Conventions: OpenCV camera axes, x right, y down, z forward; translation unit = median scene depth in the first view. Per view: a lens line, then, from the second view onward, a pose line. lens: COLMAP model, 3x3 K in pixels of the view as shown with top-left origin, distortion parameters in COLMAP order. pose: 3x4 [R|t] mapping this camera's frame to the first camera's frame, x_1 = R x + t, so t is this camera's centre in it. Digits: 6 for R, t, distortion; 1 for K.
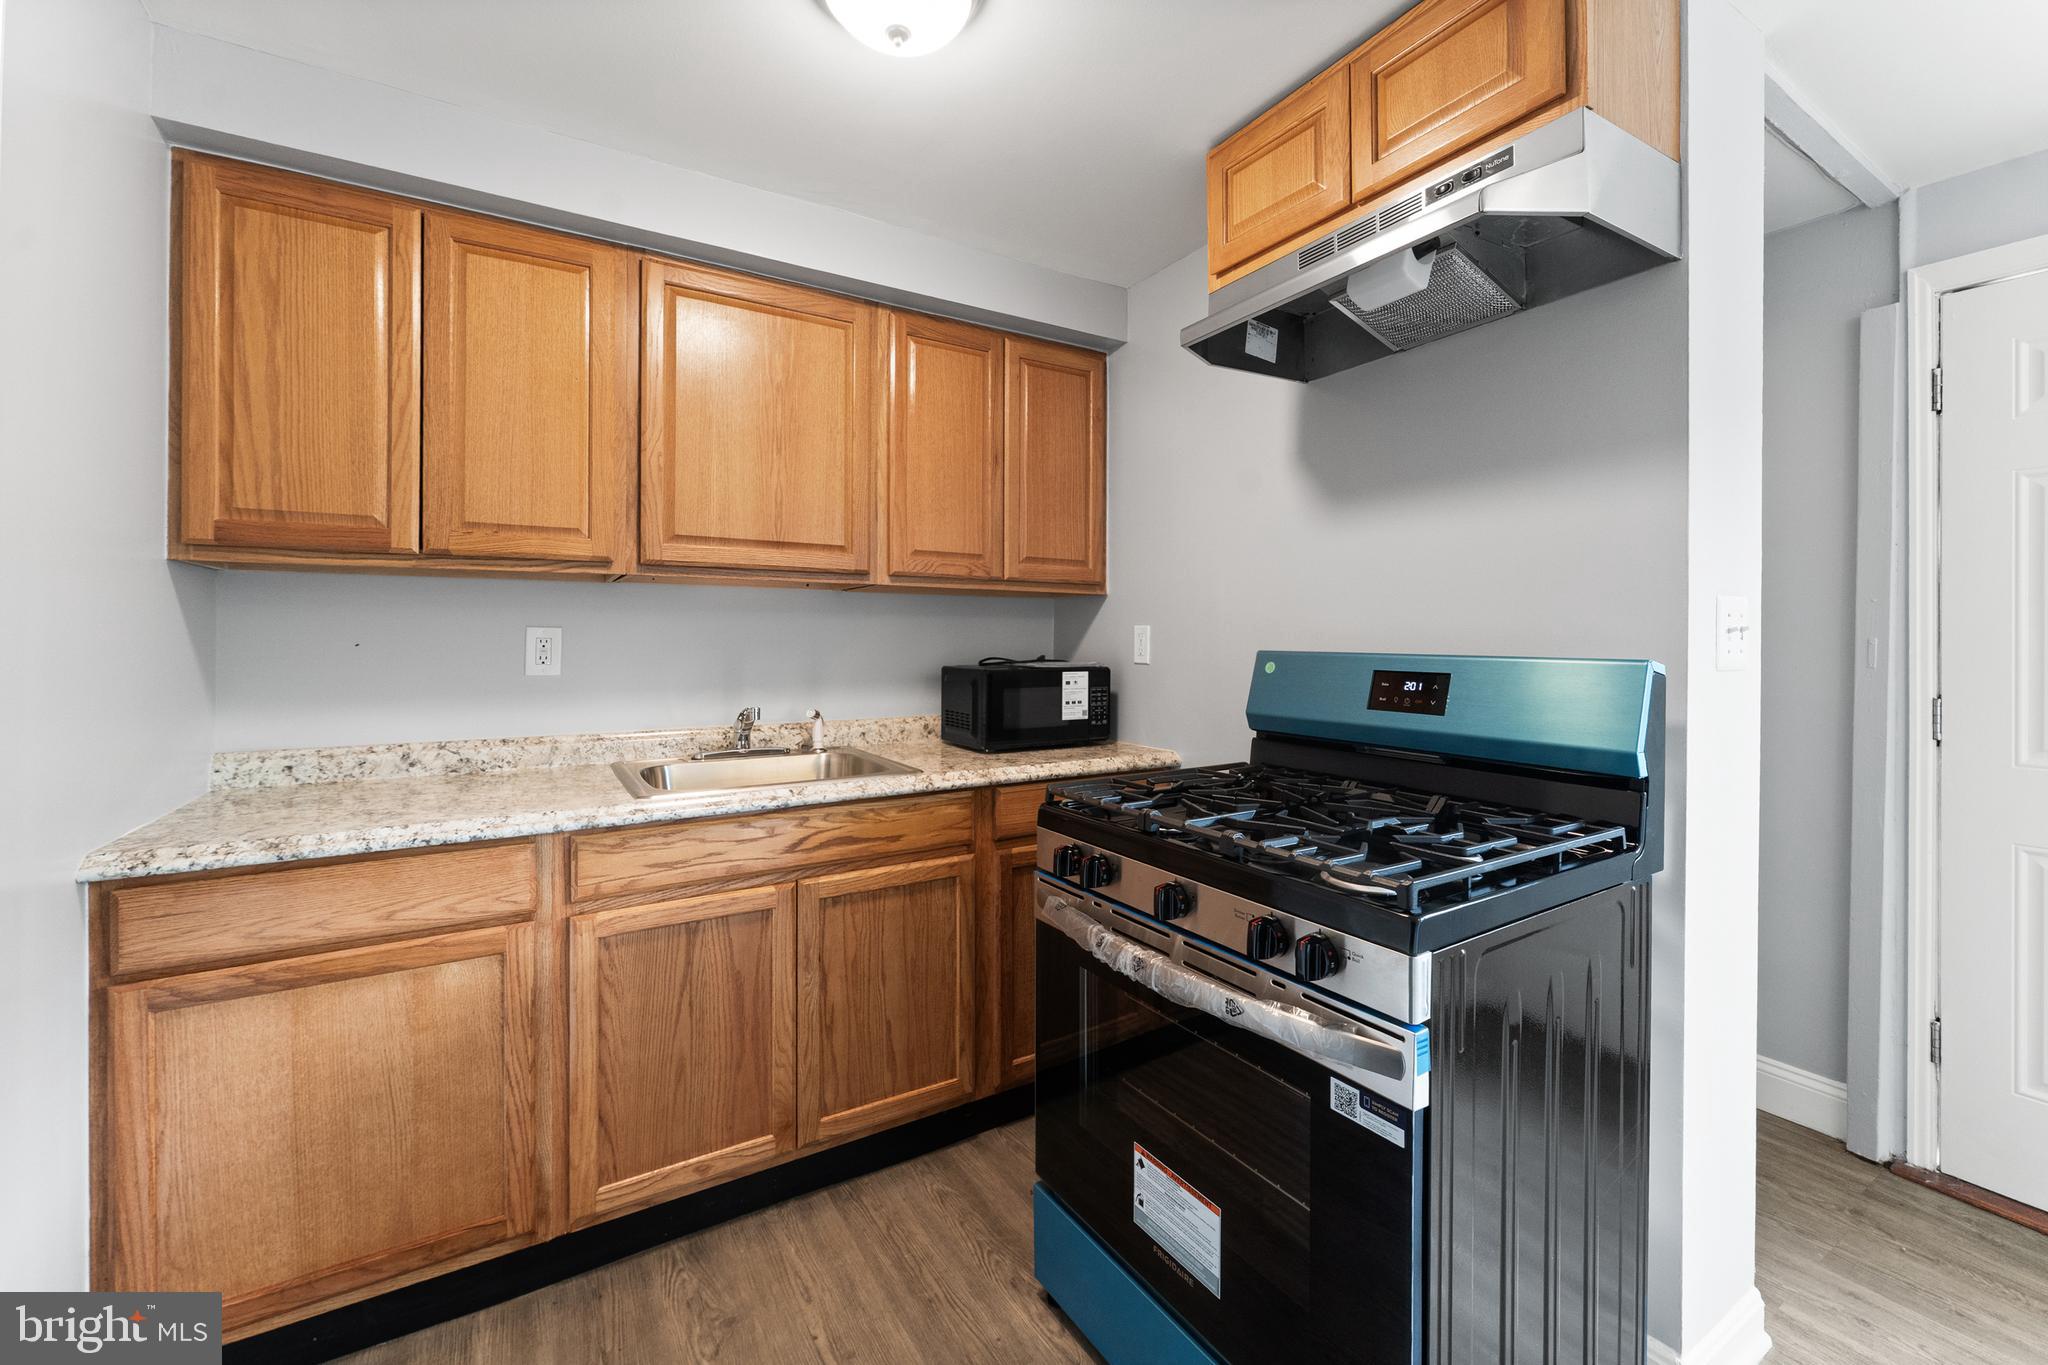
lens RADIAL K [[837.7, 0, 1025.6], [0, 837.7, 637.1], [0, 0, 1]] dist [-0.000513, -0.000352]
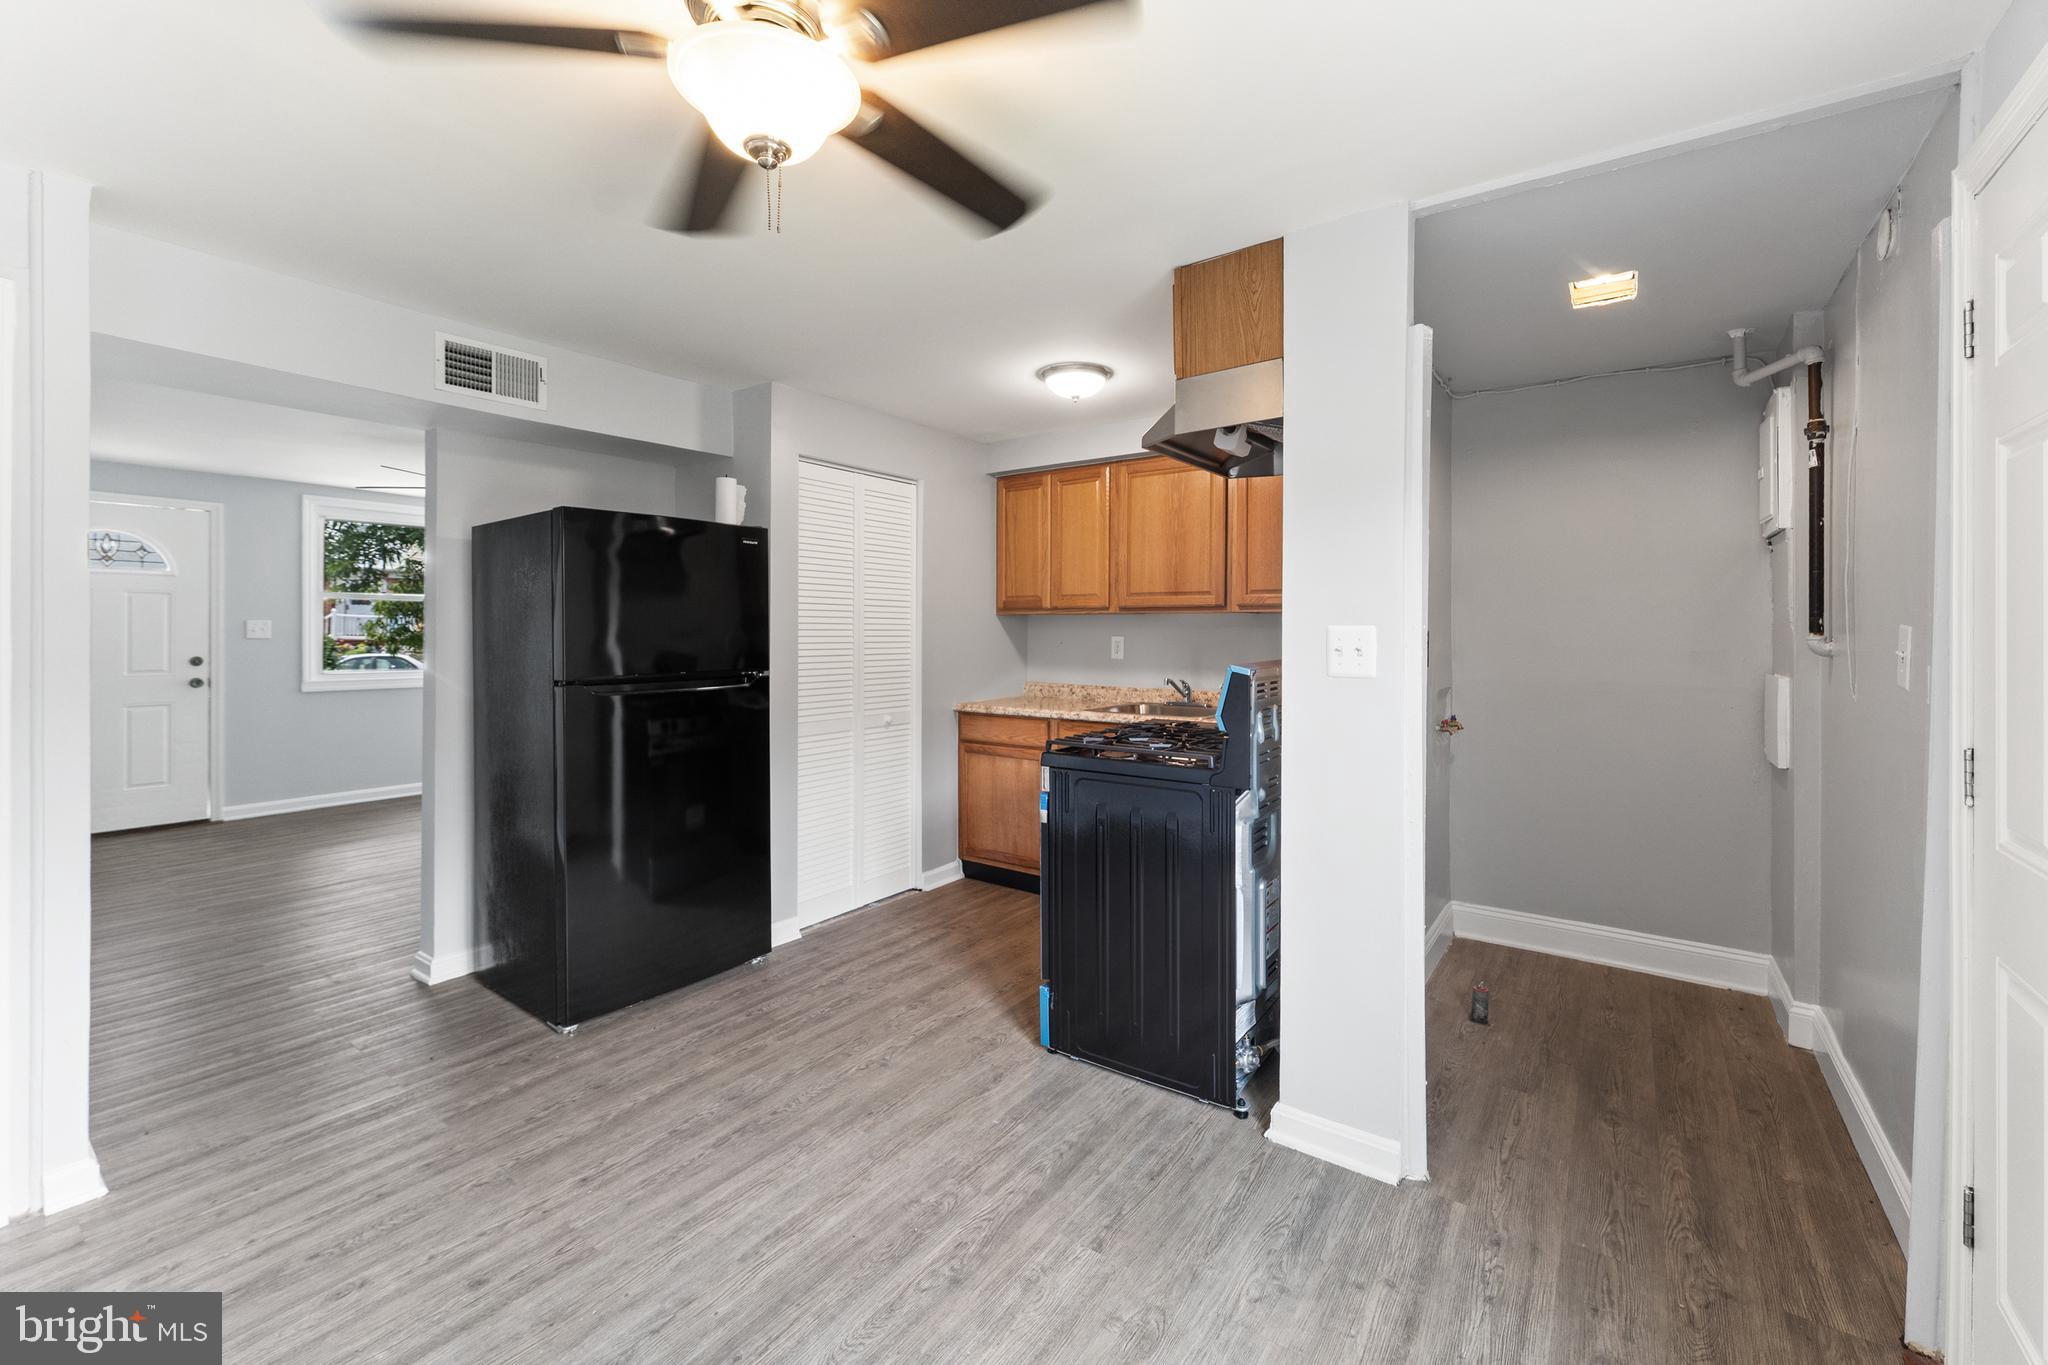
lens RADIAL K [[840.9, 0, 1033.3], [0, 840.9, 631.4], [0, 0, 1]] dist [0.000045, -0.000006]
pose [[0.386739, 0.002584, -0.922186, 1.614598], [-0.001056, 0.999997, 0.002359, -0.034844], [0.922189, 0.000062, 0.386740, -0.042358]]
